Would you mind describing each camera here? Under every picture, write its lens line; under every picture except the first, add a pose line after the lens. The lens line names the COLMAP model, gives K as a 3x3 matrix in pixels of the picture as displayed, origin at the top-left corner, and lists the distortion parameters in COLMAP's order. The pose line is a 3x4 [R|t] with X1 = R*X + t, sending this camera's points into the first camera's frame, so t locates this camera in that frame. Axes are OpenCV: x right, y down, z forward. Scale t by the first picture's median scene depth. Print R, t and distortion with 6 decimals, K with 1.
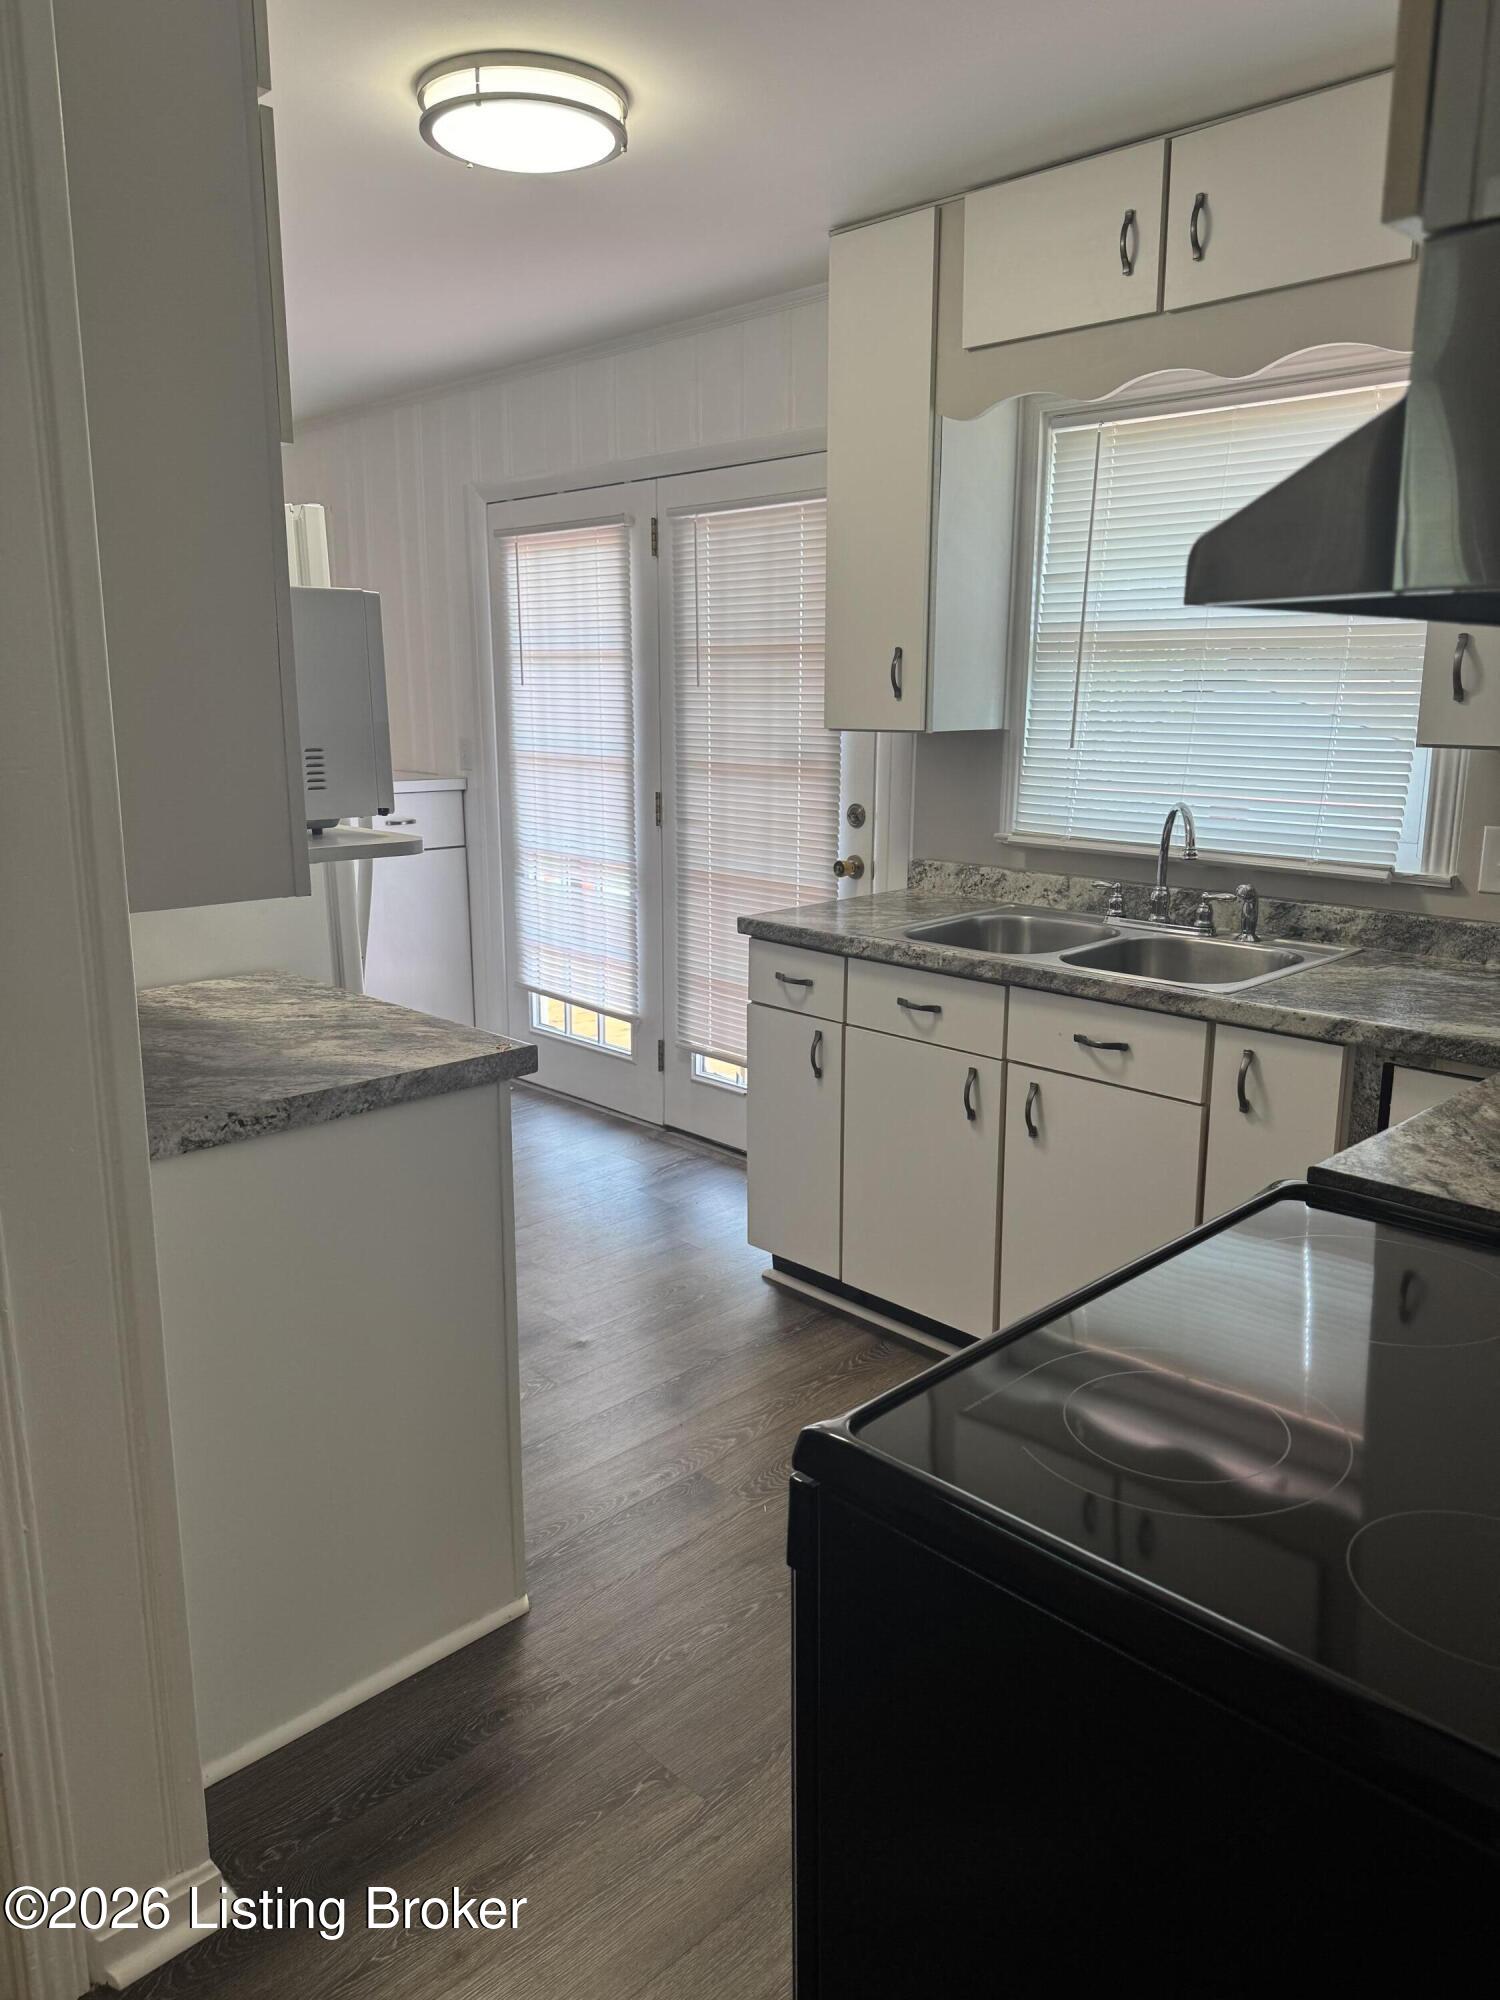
lens RADIAL K [[1431.3, 0, 751.1], [0, 1431.3, 985.2], [0, 0, 1]] dist [0.075075, -0.084161]
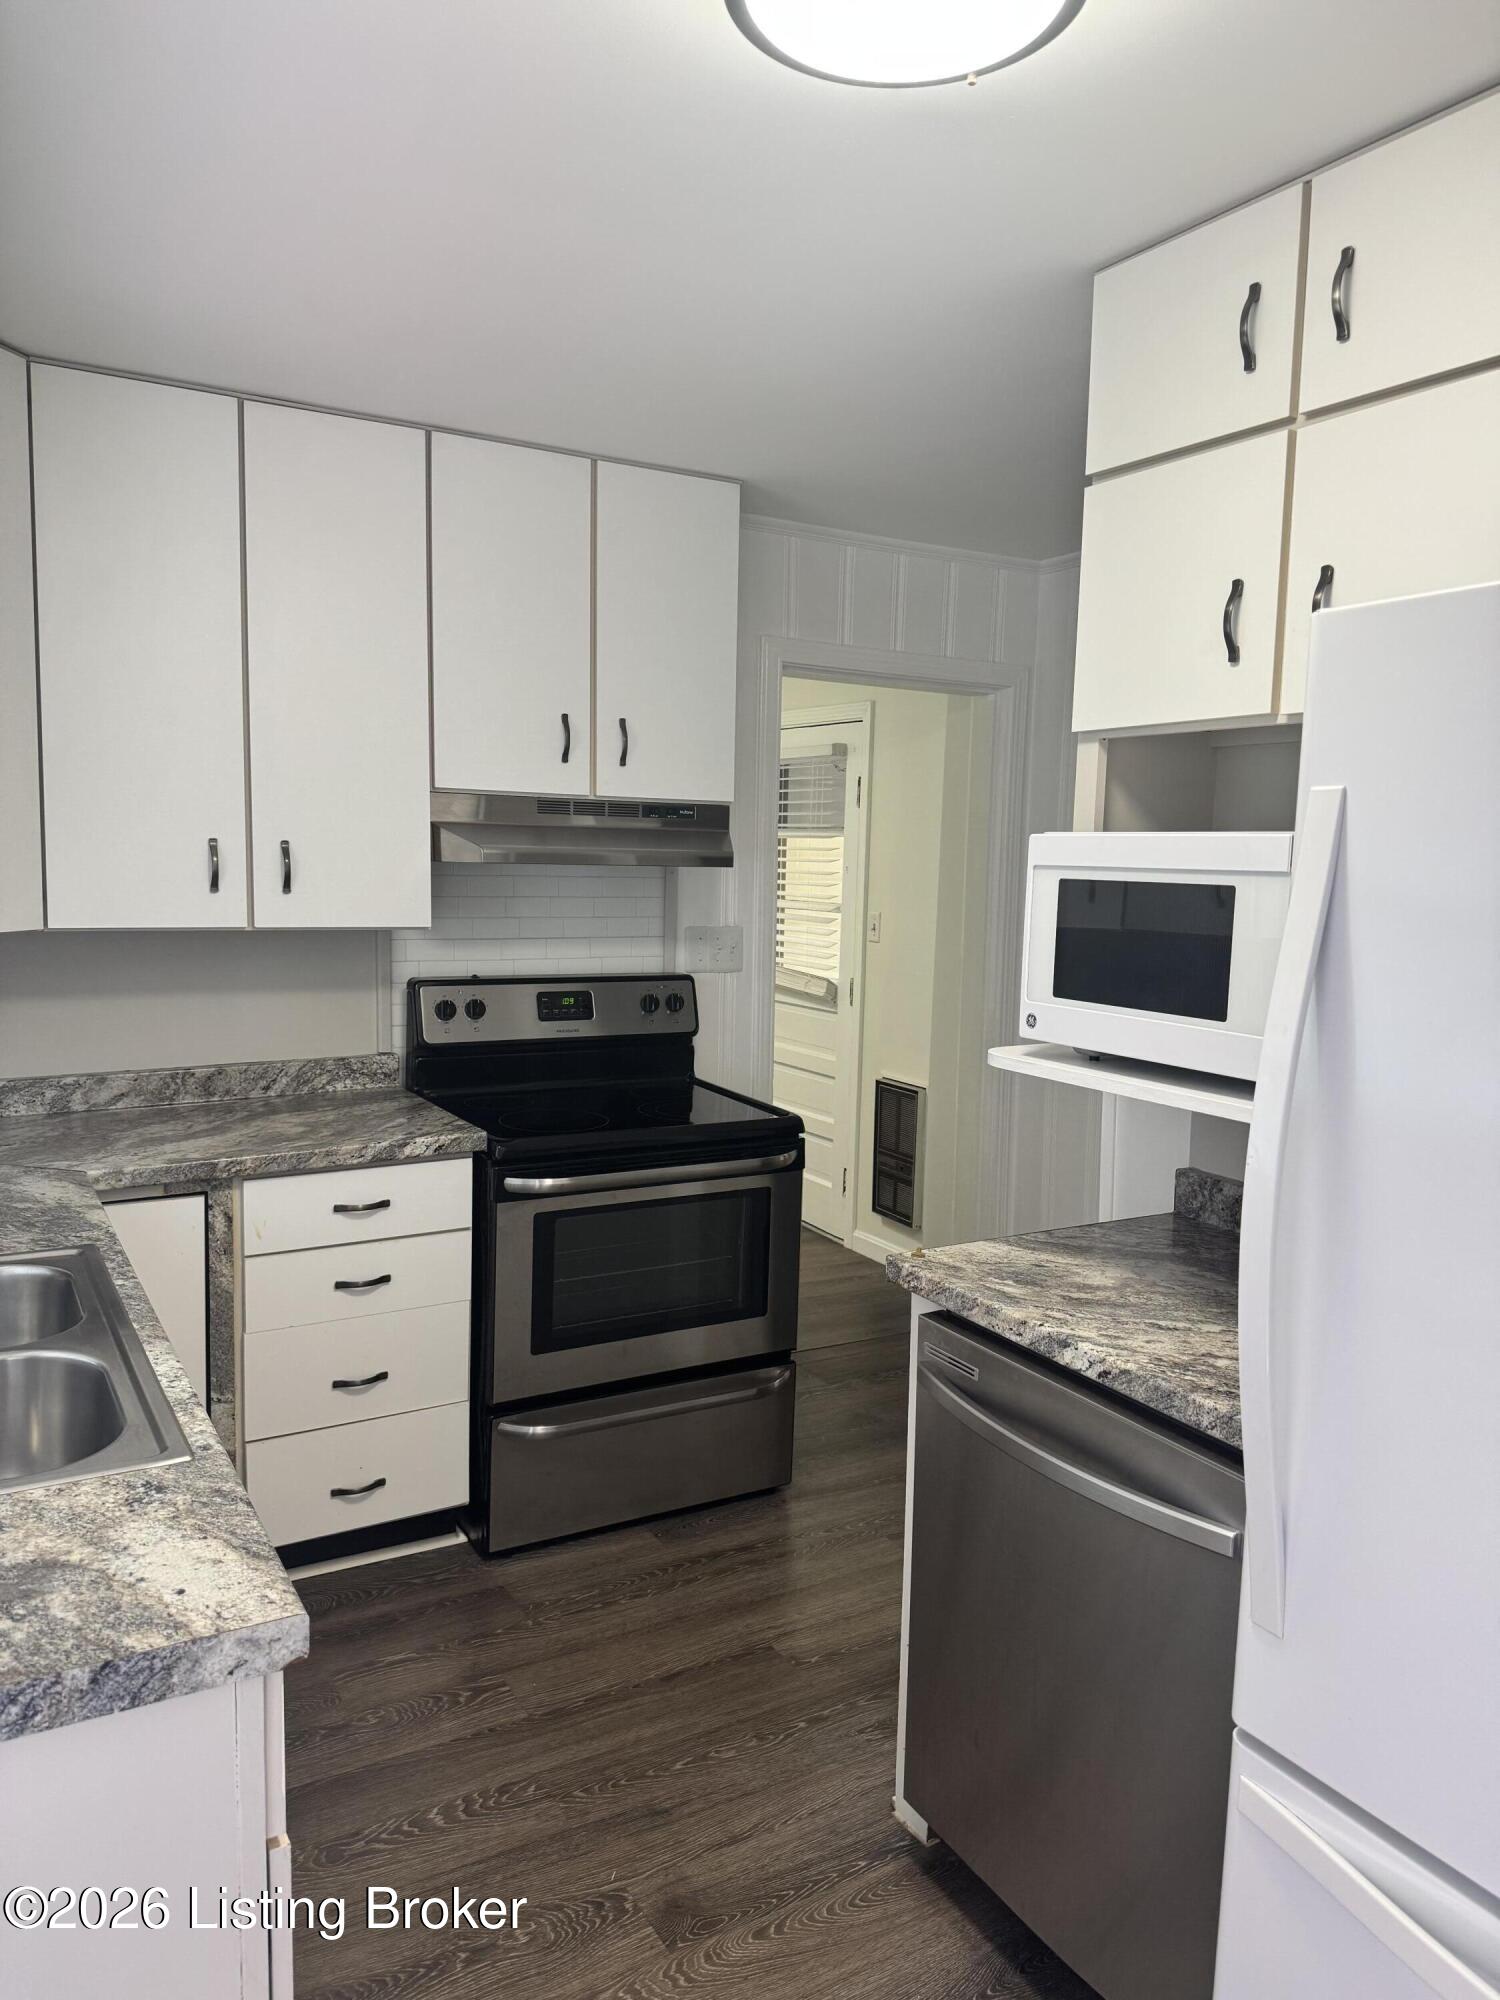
lens RADIAL K [[1431.3, 0, 748.9], [0, 1431.3, 999.2], [0, 0, 1]] dist [0.075075, -0.084161]
pose [[-0.970038, -0.050831, 0.237577, -0.185861], [0.025916, 0.950640, 0.309211, -0.292818], [-0.241567, 0.306104, -0.920840, 1.235213]]
